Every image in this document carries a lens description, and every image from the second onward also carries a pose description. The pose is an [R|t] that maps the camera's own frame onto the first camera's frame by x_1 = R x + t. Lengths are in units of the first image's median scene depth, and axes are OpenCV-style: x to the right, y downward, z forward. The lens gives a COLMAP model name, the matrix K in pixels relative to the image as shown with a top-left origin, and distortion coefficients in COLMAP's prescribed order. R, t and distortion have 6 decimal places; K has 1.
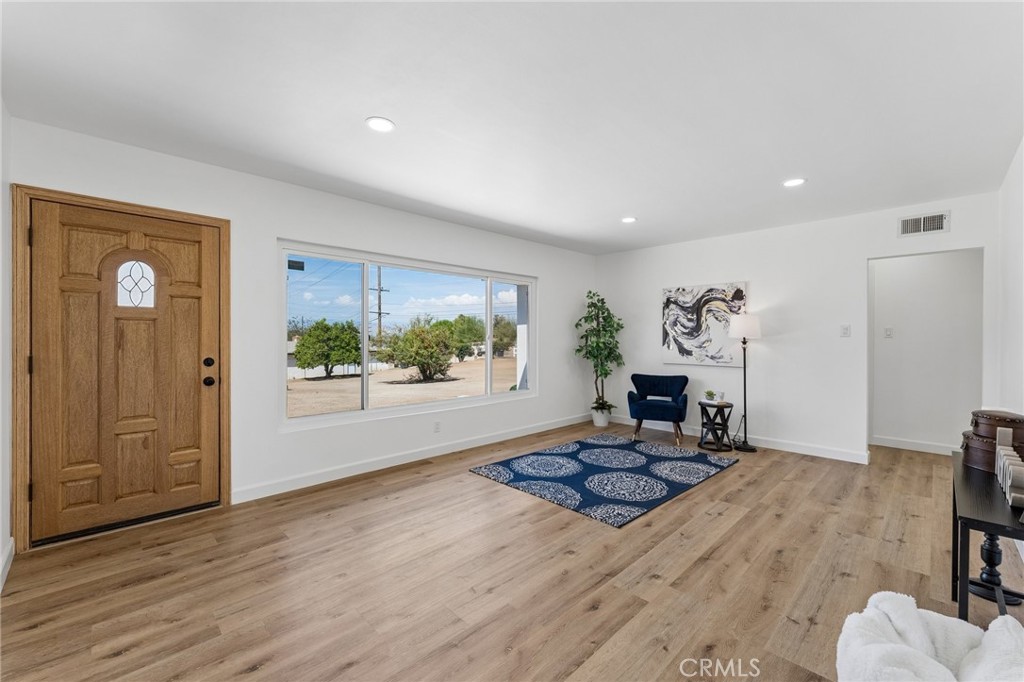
lens RADIAL K [[418.3, 0, 508.4], [0, 418.3, 340.3], [0, 0, 1]] dist [0.010051, 0.000585]
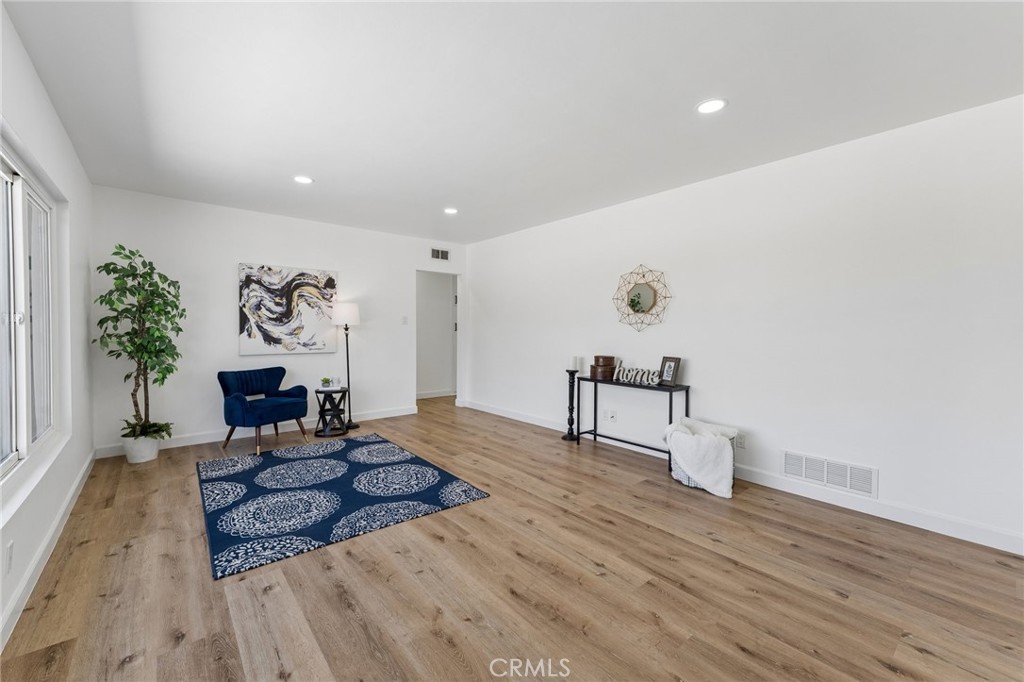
lens RADIAL K [[418.3, 0, 508.8], [0, 418.3, 335.5], [0, 0, 1]] dist [0.010051, 0.000585]
pose [[0.078947, -0.016899, 0.996736, -0.485751], [0.004528, 0.999852, 0.016593, 0.006484], [-0.996869, 0.003203, 0.079012, 0.512939]]
